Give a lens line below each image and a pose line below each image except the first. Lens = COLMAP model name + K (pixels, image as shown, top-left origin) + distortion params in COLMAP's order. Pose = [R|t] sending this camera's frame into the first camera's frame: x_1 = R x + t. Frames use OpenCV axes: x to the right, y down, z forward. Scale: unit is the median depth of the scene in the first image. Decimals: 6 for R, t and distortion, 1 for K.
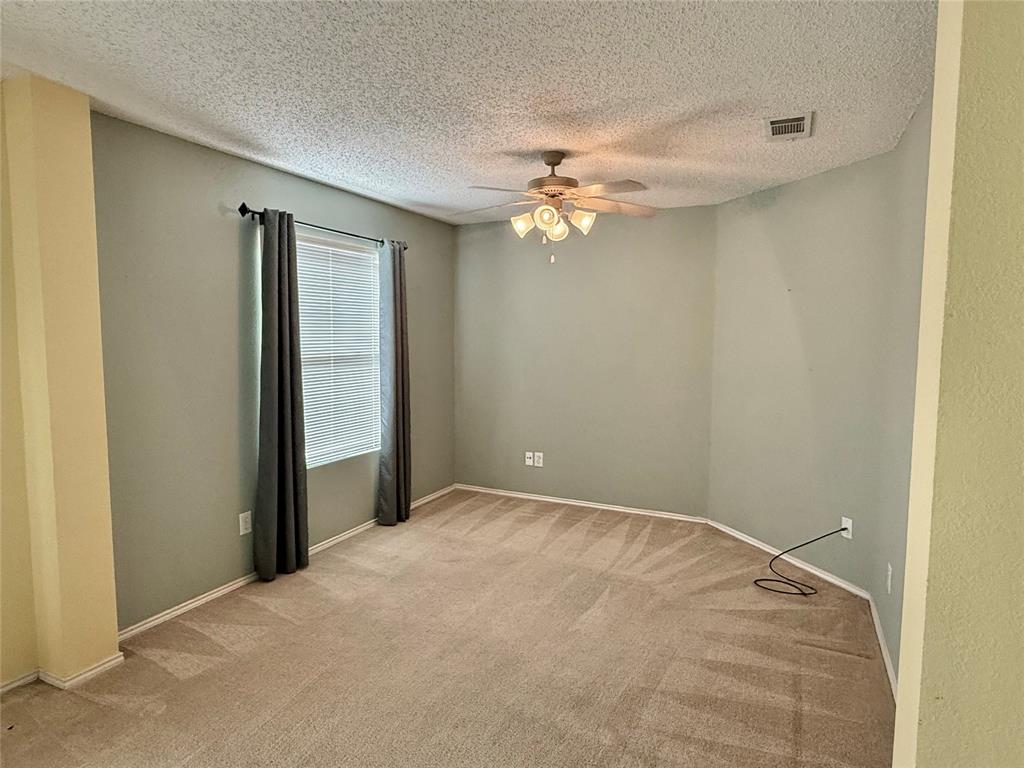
lens RADIAL K [[610.4, 0, 512.0], [0, 610.4, 384.0], [0, 0, 1]] dist [-0.001981, -0.000099]
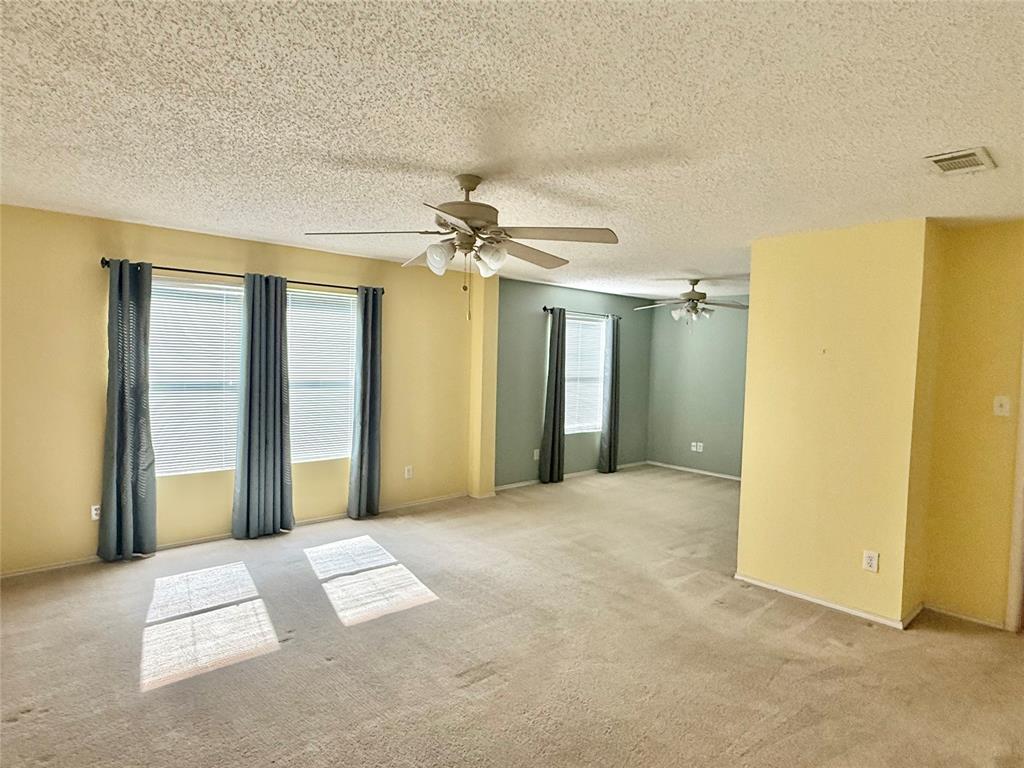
lens RADIAL K [[610.4, 0, 512.0], [0, 610.4, 384.0], [0, 0, 1]] dist [-0.001981, -0.000099]
pose [[0.935055, 0.035341, -0.352736, 0.188422], [-0.050775, 0.998111, -0.034595, 0.052810], [0.350847, 0.050258, 0.935083, -0.879520]]
